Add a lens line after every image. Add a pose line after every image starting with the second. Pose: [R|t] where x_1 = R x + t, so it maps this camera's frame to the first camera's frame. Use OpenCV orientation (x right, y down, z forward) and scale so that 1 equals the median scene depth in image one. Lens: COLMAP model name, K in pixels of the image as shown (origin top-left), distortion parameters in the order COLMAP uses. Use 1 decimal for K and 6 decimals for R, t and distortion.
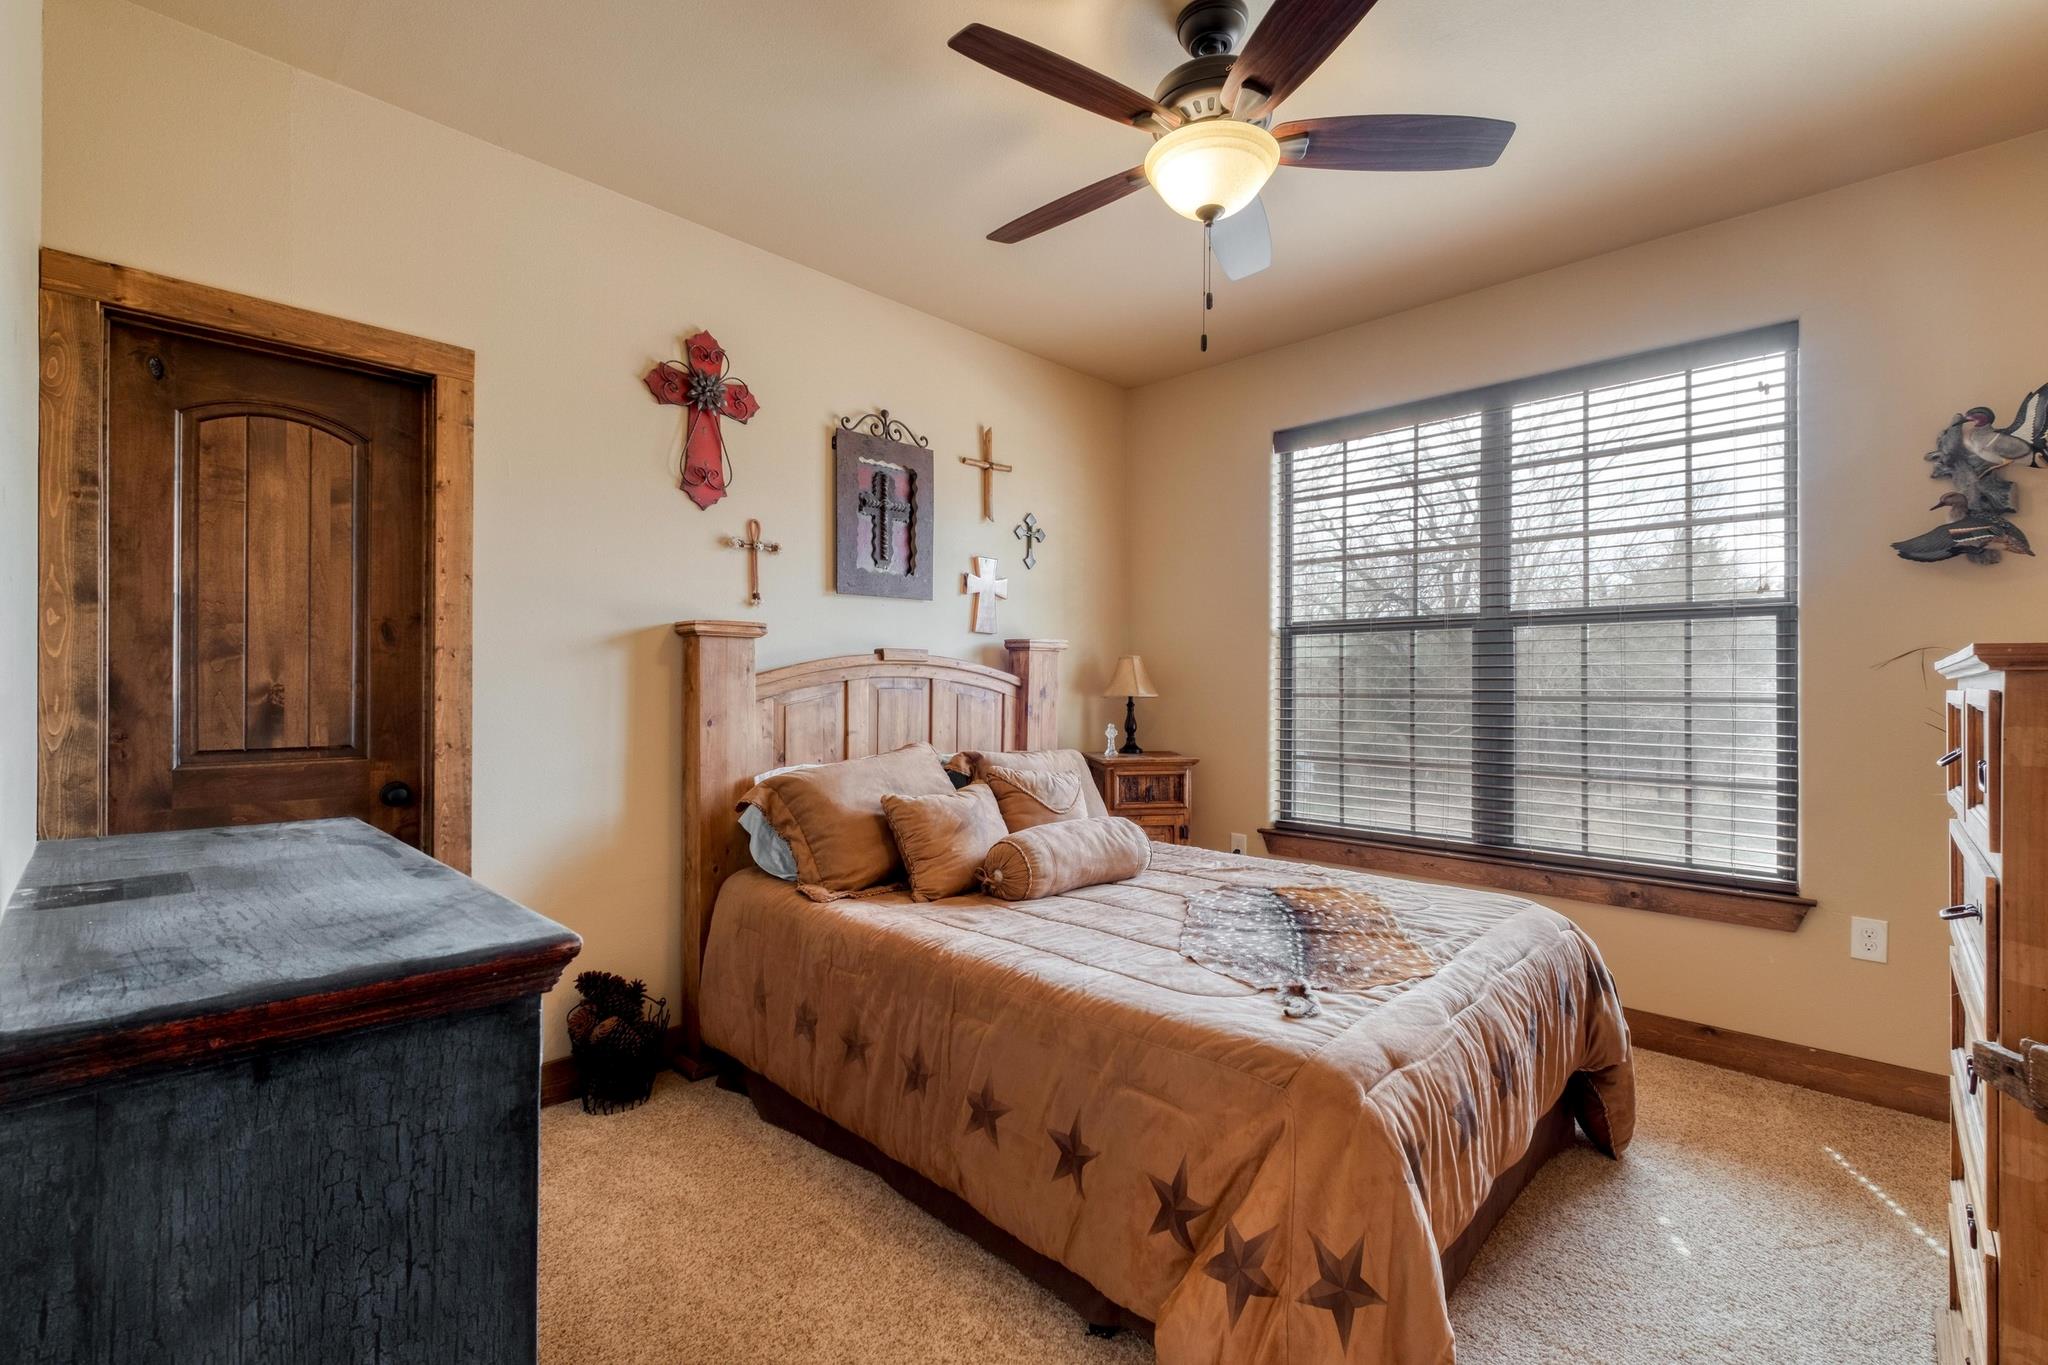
lens RADIAL K [[898.8, 0, 1156.4], [0, 898.8, 688.5], [0, 0, 1]] dist [0.007693, -0.002347]
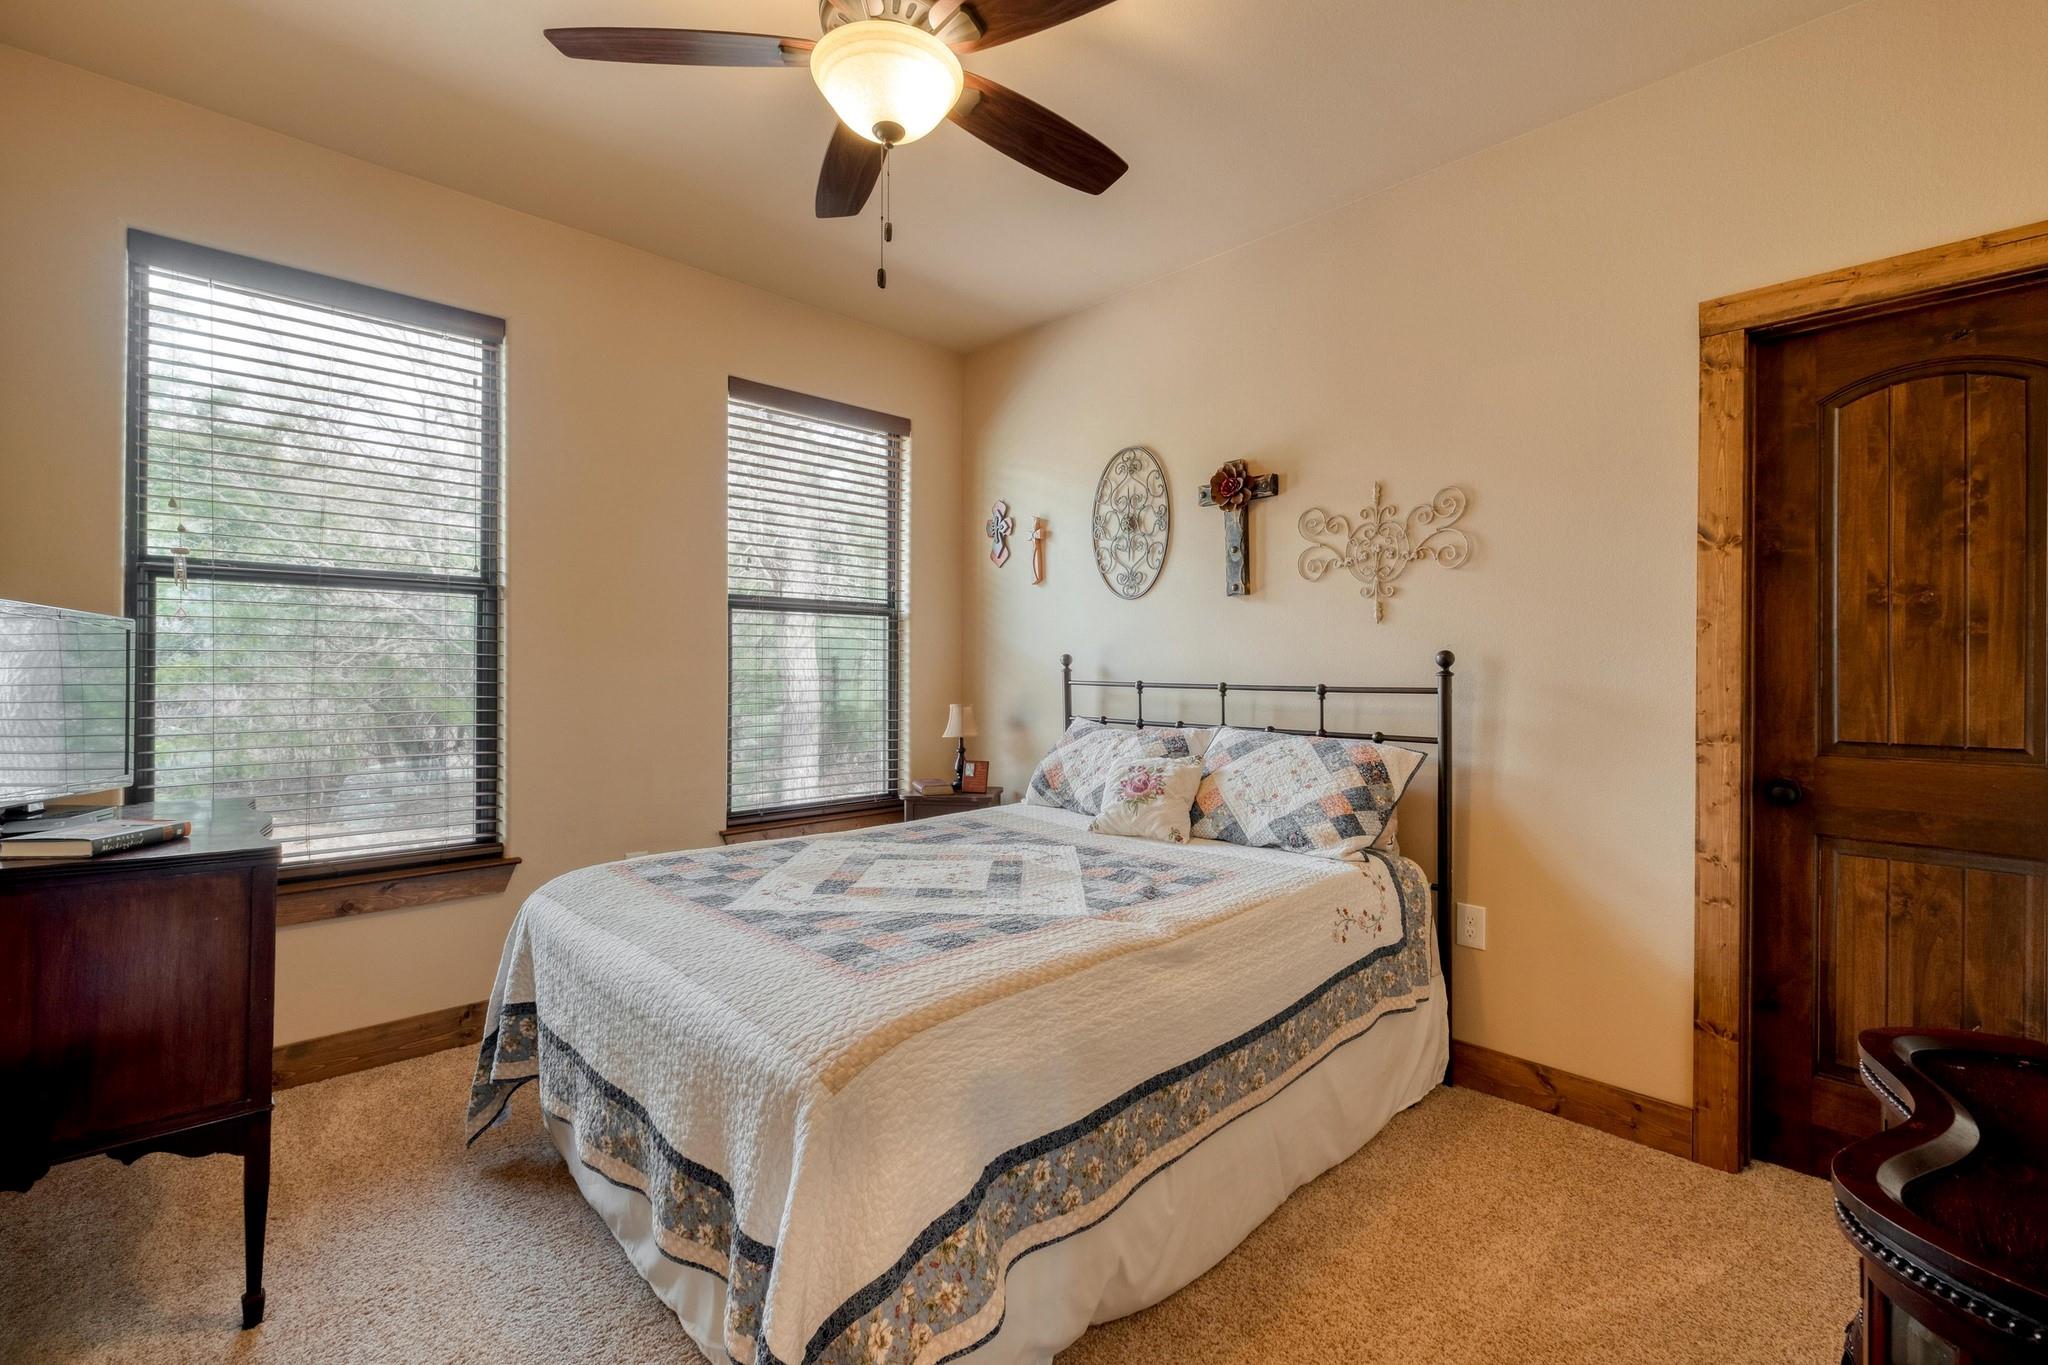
lens RADIAL K [[898.8, 0, 1037.7], [0, 898.8, 671.3], [0, 0, 1]] dist [0.007693, -0.002347]
pose [[0.115512, -0.003708, 0.993299, -0.365685], [-0.007691, 0.999960, 0.004628, -0.002613], [-0.993276, -0.008174, 0.115479, 0.312001]]
